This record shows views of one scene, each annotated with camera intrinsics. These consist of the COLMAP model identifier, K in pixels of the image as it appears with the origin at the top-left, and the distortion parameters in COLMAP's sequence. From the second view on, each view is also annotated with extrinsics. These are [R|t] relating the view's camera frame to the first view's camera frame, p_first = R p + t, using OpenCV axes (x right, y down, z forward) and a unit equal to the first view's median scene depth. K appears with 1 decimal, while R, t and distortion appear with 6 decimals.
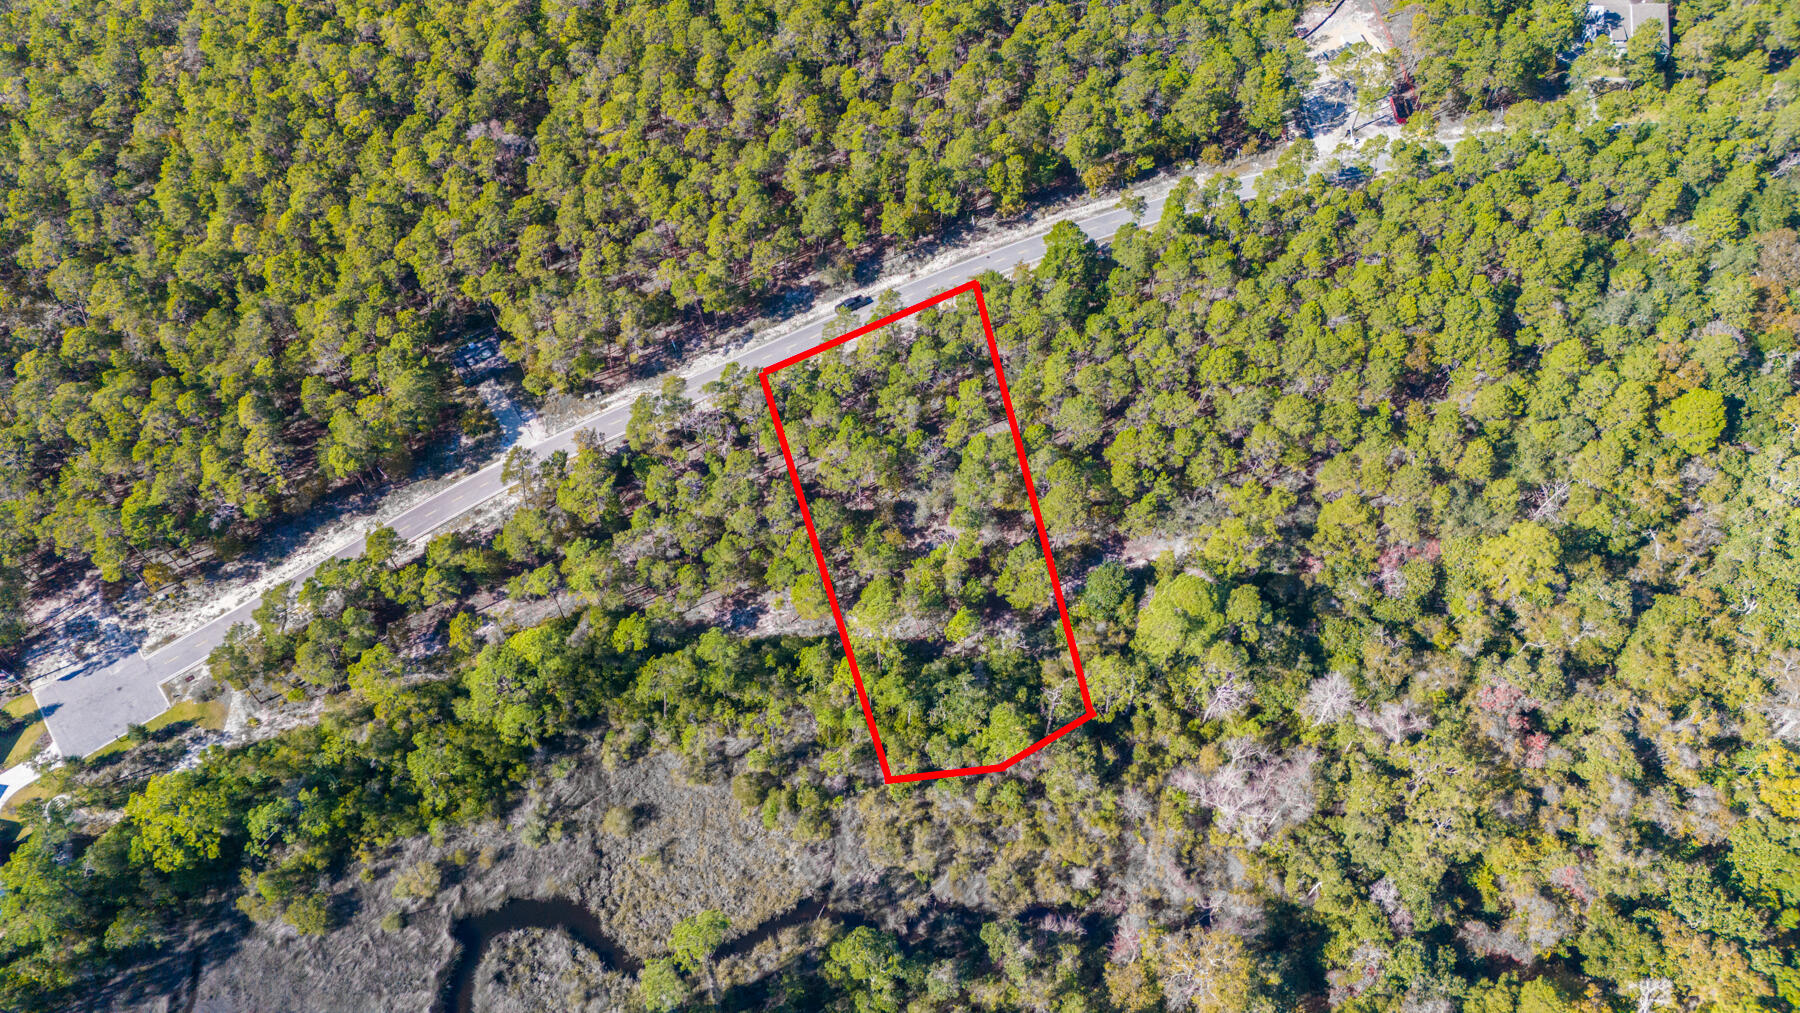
lens RADIAL K [[1286.3, 0, 906.9], [0, 1286.3, 500.4], [0, 0, 1]] dist [0.042516, -0.053898]
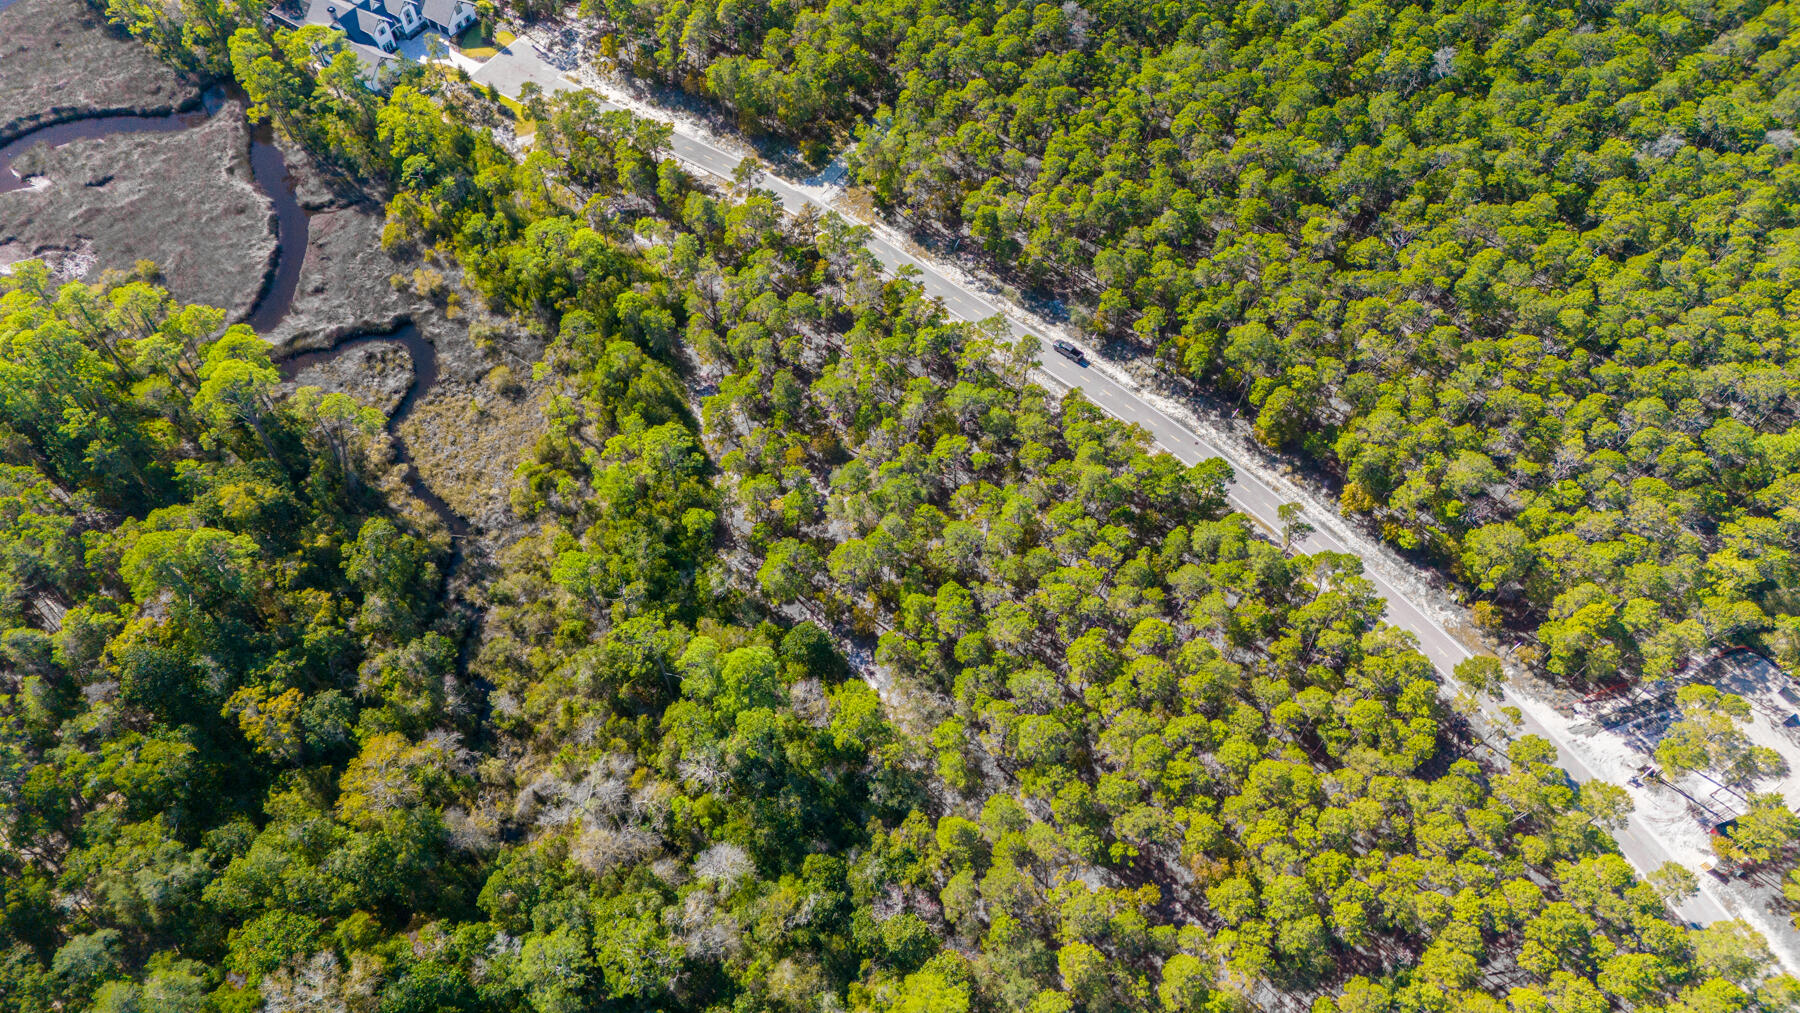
lens RADIAL K [[1286.3, 0, 899.0], [0, 1286.3, 506.7], [0, 0, 1]] dist [0.042516, -0.053898]
pose [[0.335965, 0.788314, -0.515450, 0.569665], [-0.785535, 0.536464, 0.308450, -0.325044], [0.519676, 0.301276, 0.799481, 0.226330]]
